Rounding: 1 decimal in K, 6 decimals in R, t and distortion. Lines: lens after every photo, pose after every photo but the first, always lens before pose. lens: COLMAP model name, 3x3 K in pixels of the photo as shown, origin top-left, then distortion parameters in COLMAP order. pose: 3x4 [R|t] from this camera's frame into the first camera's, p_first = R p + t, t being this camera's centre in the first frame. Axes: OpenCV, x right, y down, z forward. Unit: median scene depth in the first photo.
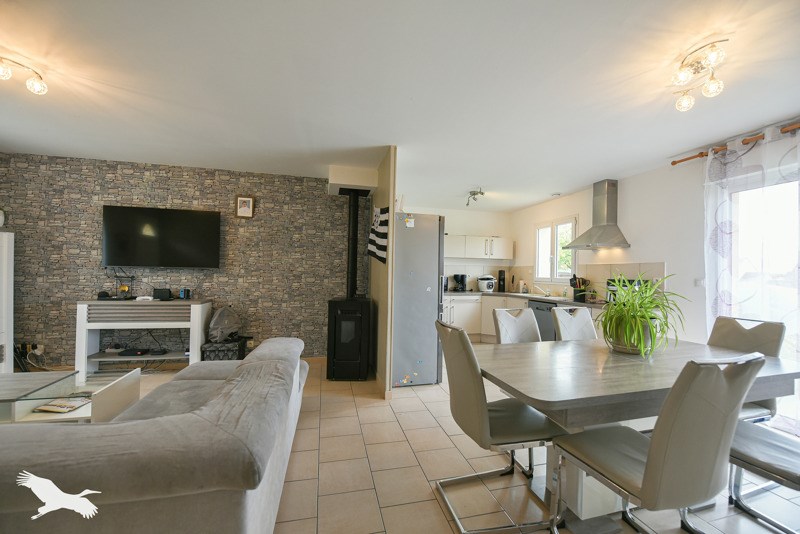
lens RADIAL K [[319.0, 0, 401.0], [0, 319.0, 266.4], [0, 0, 1]] dist [-0.018981, -0.000728]
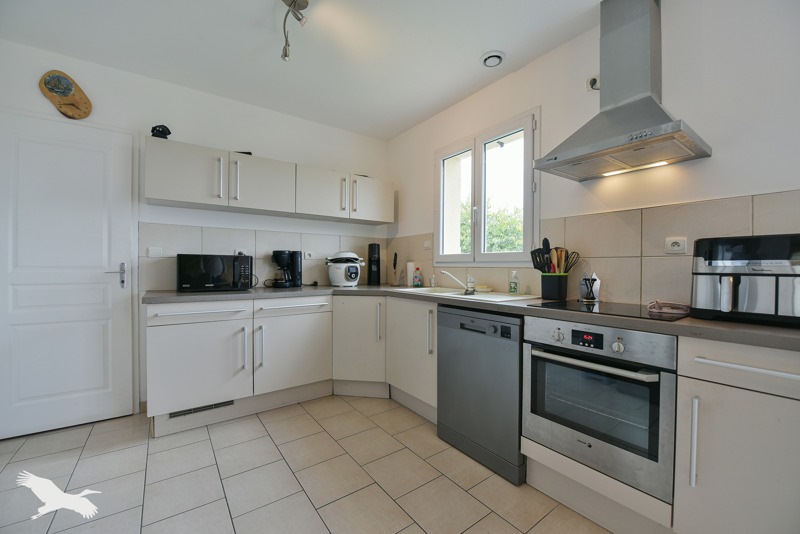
lens RADIAL K [[319.0, 0, 399.9], [0, 319.0, 266.9], [0, 0, 1]] dist [-0.018981, -0.000728]
pose [[0.923799, -0.015768, 0.382552, 0.194145], [0.005015, 0.999564, 0.029089, 0.043428], [-0.382844, -0.024954, 0.923476, 0.627179]]
